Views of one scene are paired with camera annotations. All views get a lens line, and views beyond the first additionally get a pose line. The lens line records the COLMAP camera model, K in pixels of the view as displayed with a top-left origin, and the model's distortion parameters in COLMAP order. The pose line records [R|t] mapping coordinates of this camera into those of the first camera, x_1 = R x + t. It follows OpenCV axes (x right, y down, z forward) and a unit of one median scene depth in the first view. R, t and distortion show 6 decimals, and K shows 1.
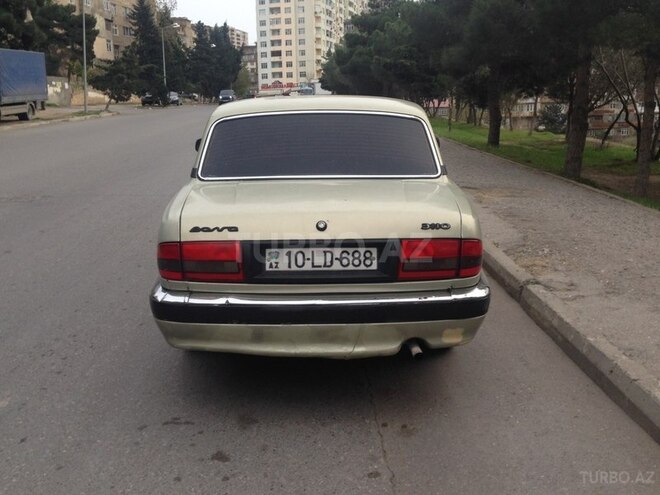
lens RADIAL K [[724.7, 0, 330.0], [0, 724.7, 247.5], [0, 0, 1]] dist [0.116308, -0.192632]
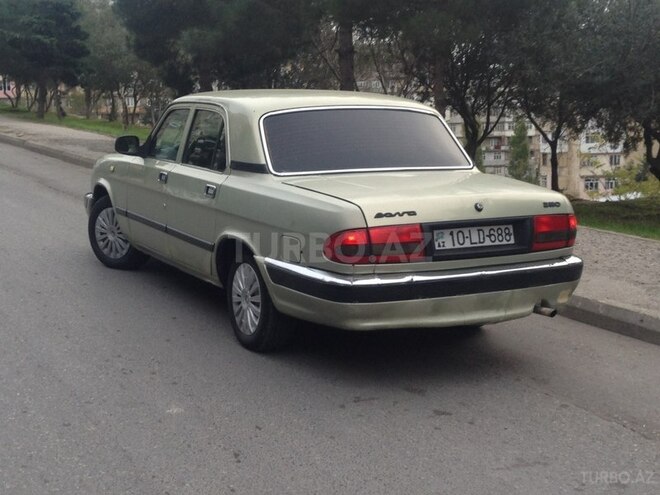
lens RADIAL K [[1010.4, 0, 330.0], [0, 1010.4, 247.5], [0, 0, 1]] dist [0.016958, 0.069645]
pose [[0.884655, -0.056563, 0.462802, -0.922979], [0.077003, 0.996708, -0.025377, 0.053877], [-0.459843, 0.058087, 0.886099, -0.289342]]
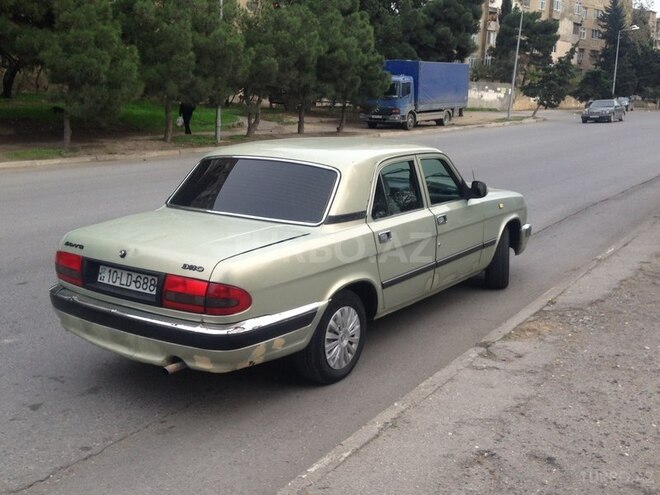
lens RADIAL K [[724.7, 0, 330.0], [0, 724.7, 247.5], [0, 0, 1]] dist [0.116308, -0.192632]
pose [[0.808531, 0.135774, -0.572576, 0.984845], [-0.136460, 0.989755, 0.042005, -0.139585], [0.572413, 0.044172, 0.818775, 0.142746]]
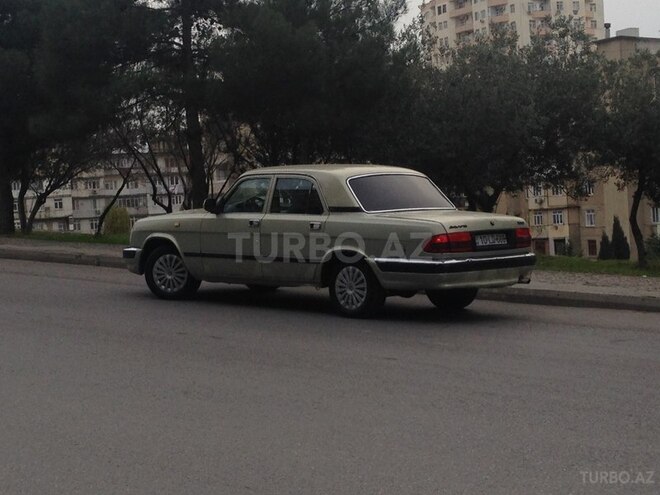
lens RADIAL K [[1478.8, 0, 330.0], [0, 1478.8, 247.5], [0, 0, 1]] dist [-0.016804, -0.007665]
pose [[0.692048, -0.037514, 0.720876, -3.312239], [0.150863, 0.984112, -0.093617, 0.357157], [-0.705910, 0.173541, 0.686713, -1.549419]]
